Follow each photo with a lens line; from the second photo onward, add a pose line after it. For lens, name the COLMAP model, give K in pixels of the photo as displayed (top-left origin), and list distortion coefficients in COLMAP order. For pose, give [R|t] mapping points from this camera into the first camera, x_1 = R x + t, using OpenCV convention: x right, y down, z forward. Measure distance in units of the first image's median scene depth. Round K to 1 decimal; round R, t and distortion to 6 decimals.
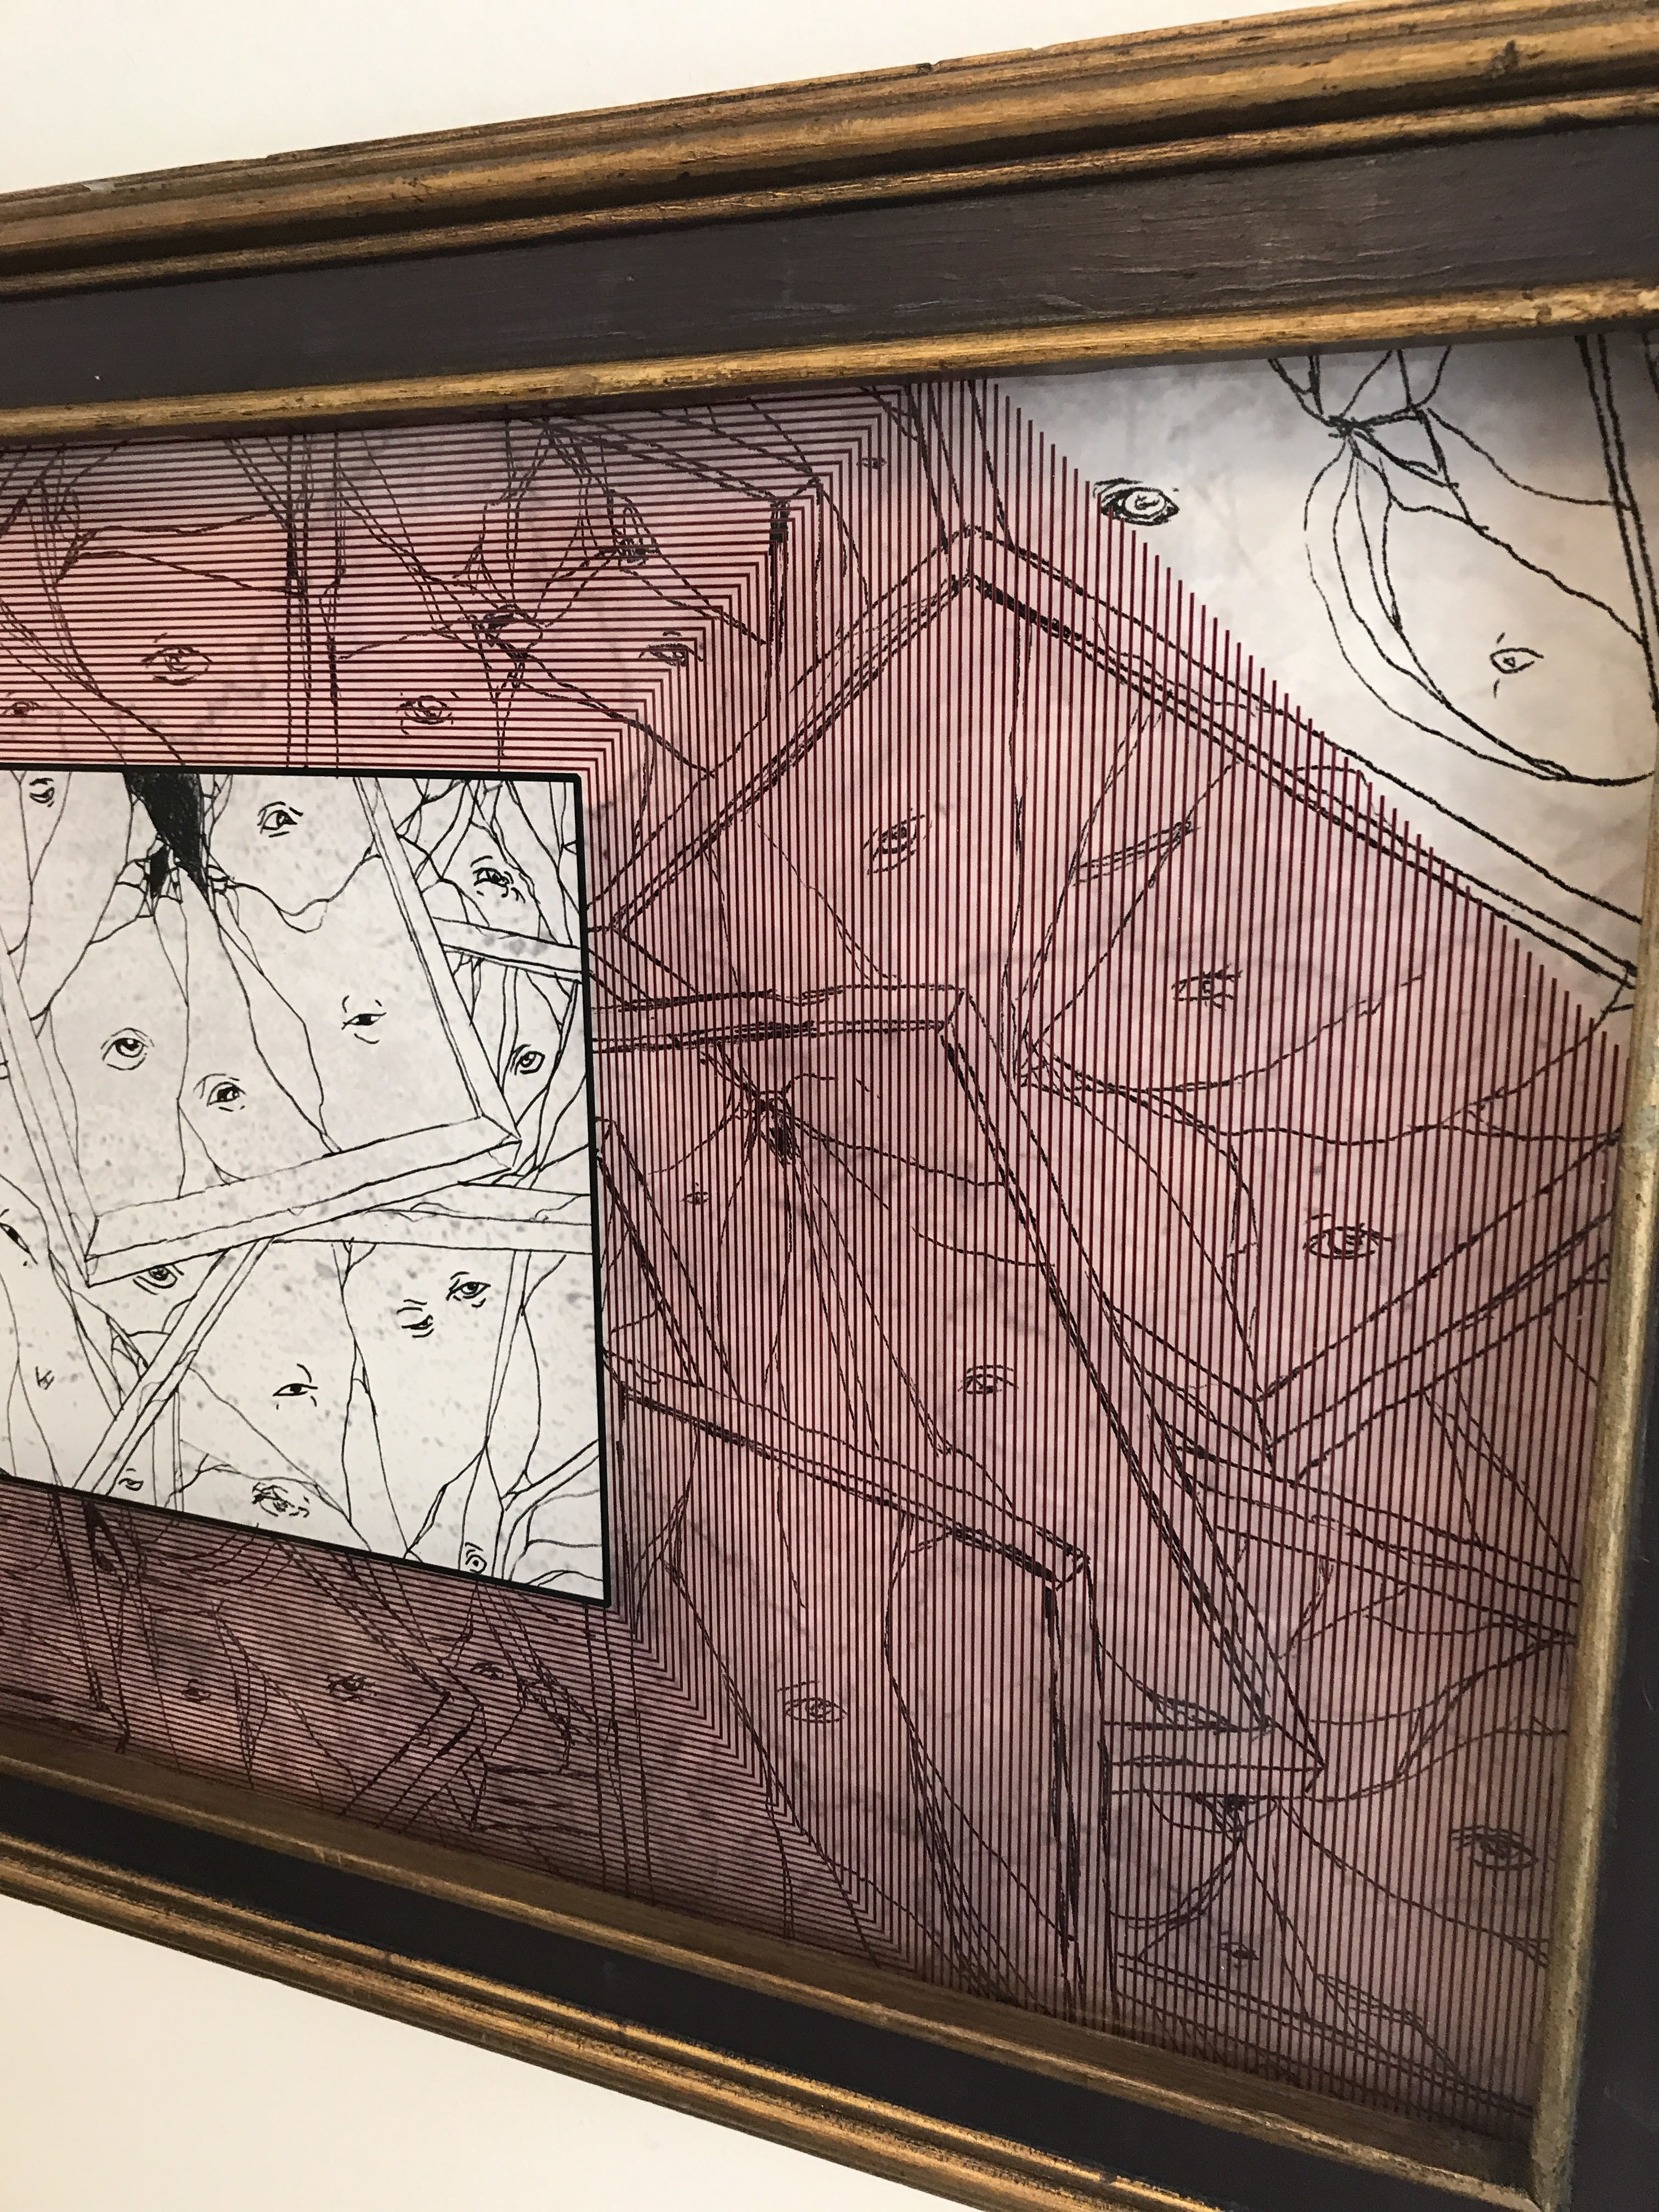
lens RADIAL K [[1816.7, 0, 830.1], [0, 1816.7, 1094.0], [0, 0, 1]] dist [0.010675, 0.011777]
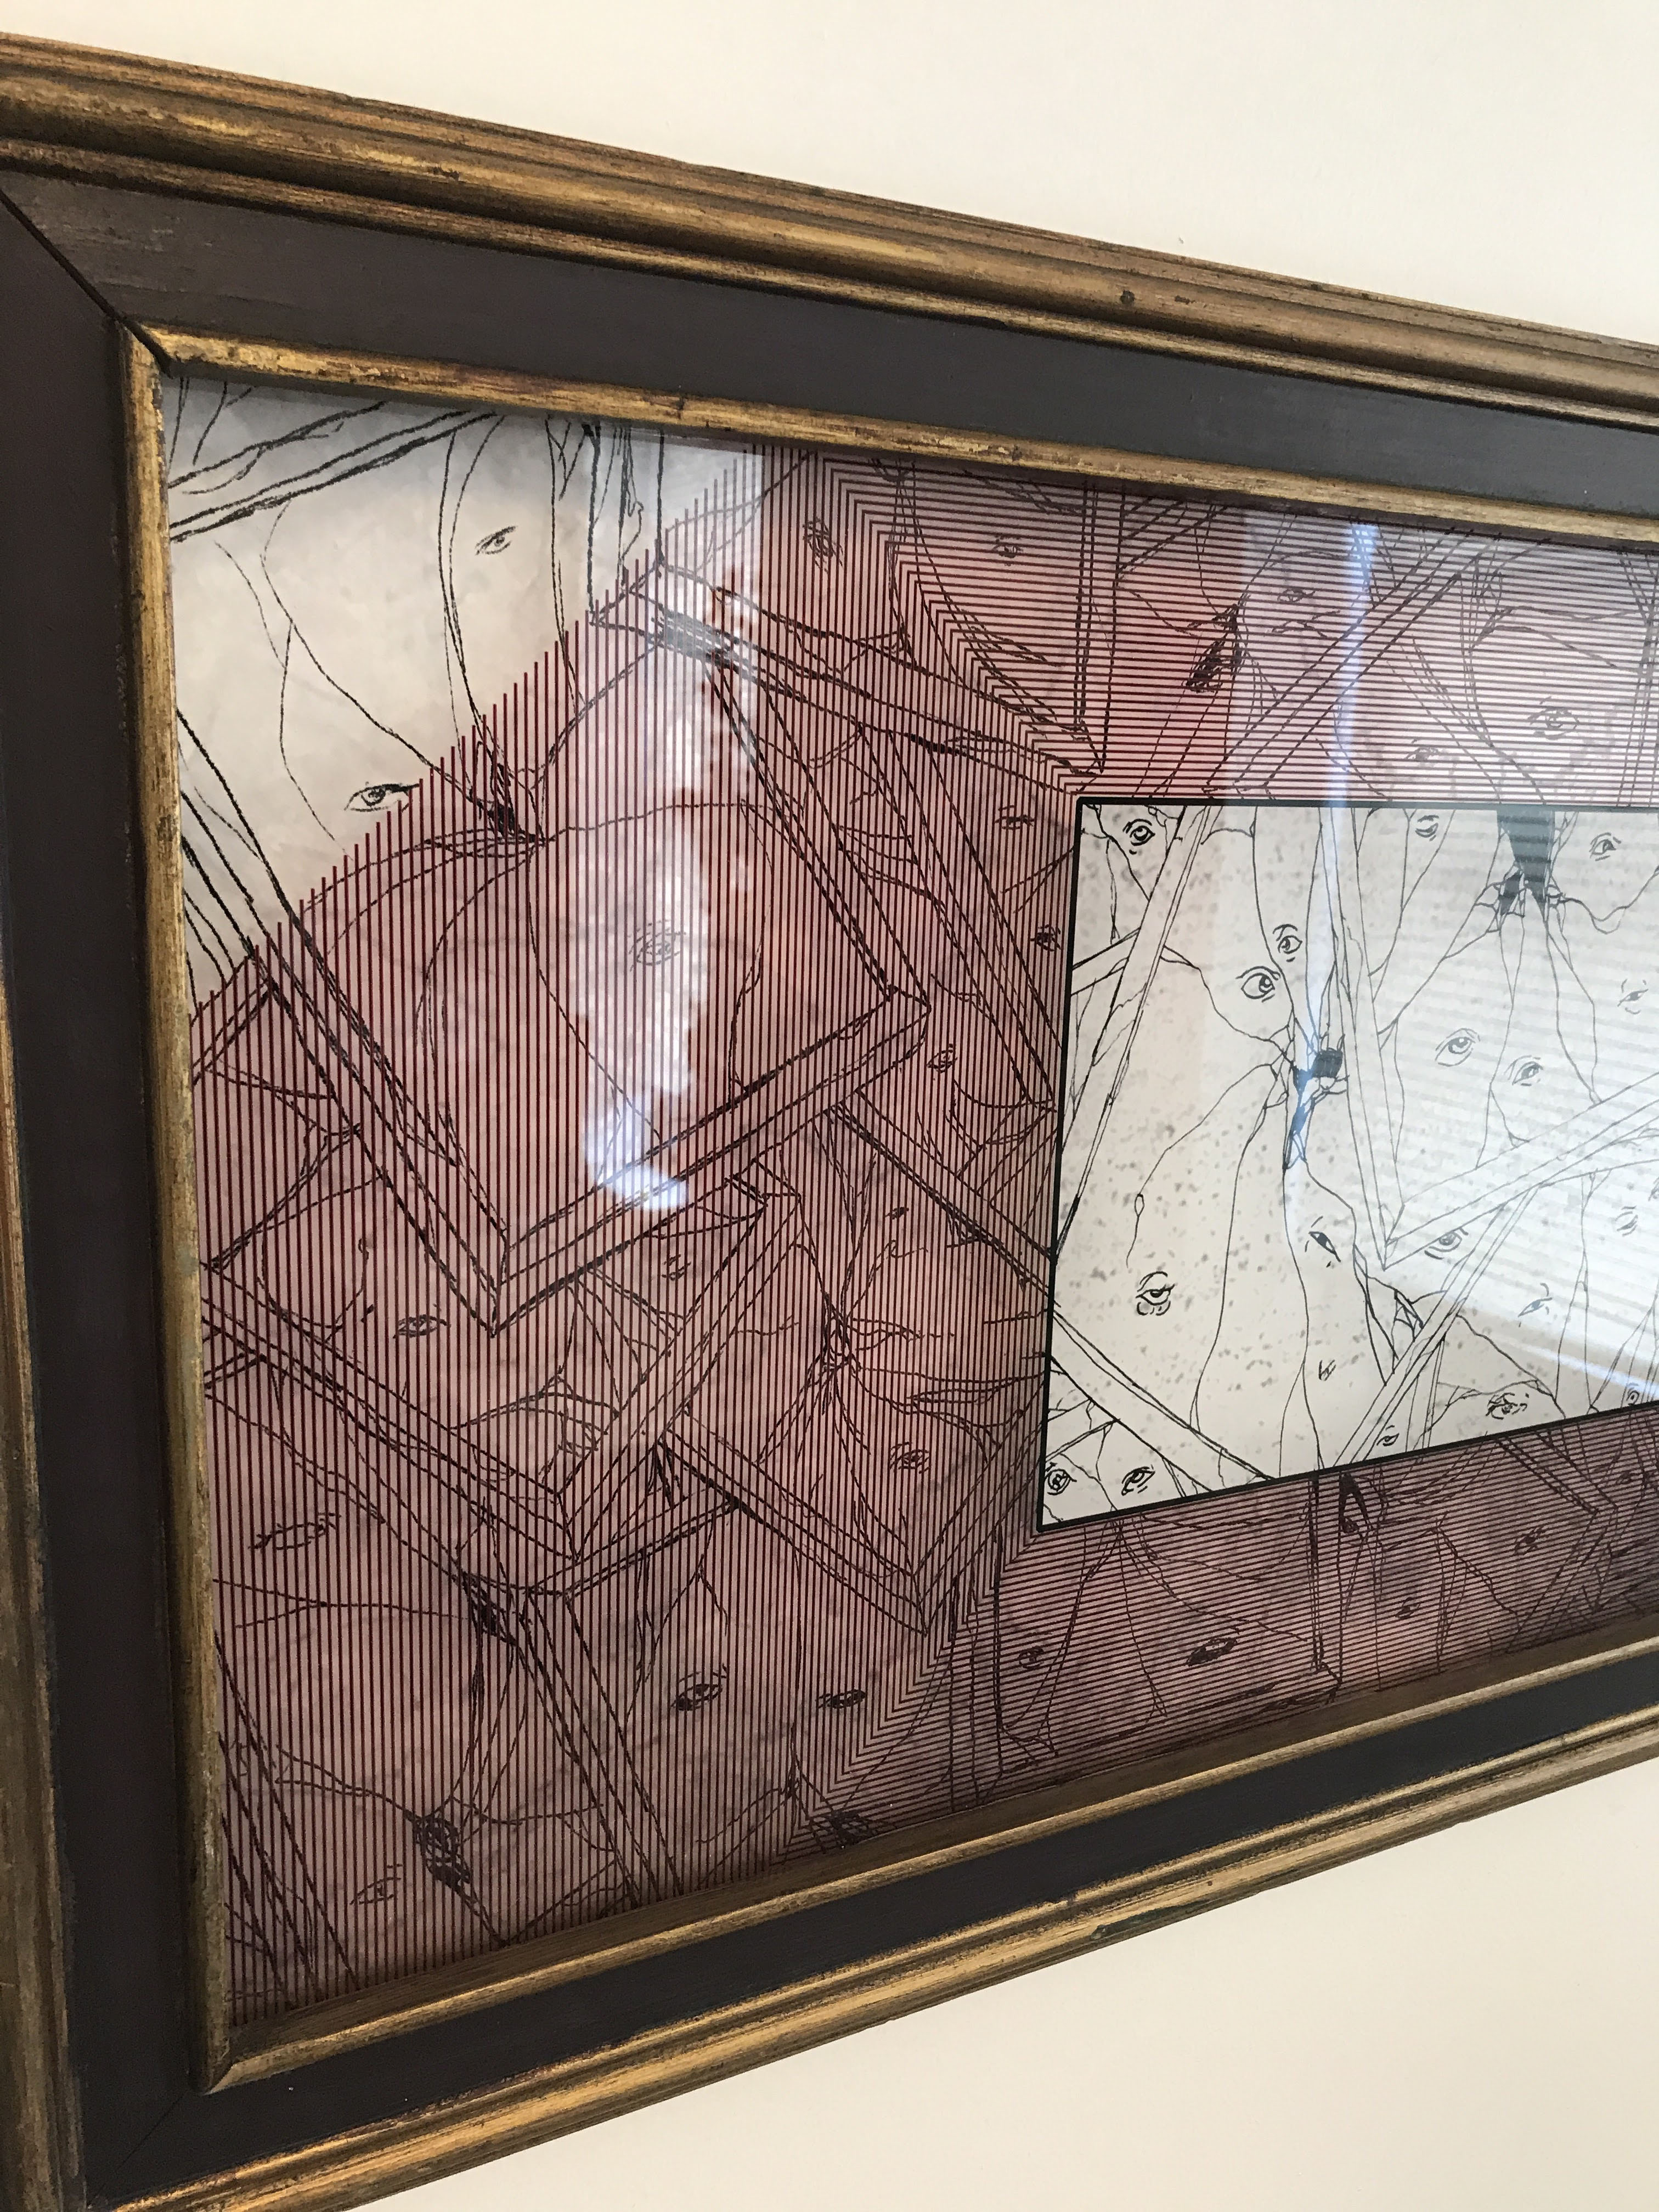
lens RADIAL K [[1816.7, 0, 828.8], [0, 1816.7, 1116.1], [0, 0, 1]] dist [0.010675, 0.011777]
pose [[0.627772, -0.126379, 0.768069, -1.558203], [0.136366, 0.989328, 0.051328, -0.096785], [-0.766359, 0.072516, 0.638306, 0.574382]]
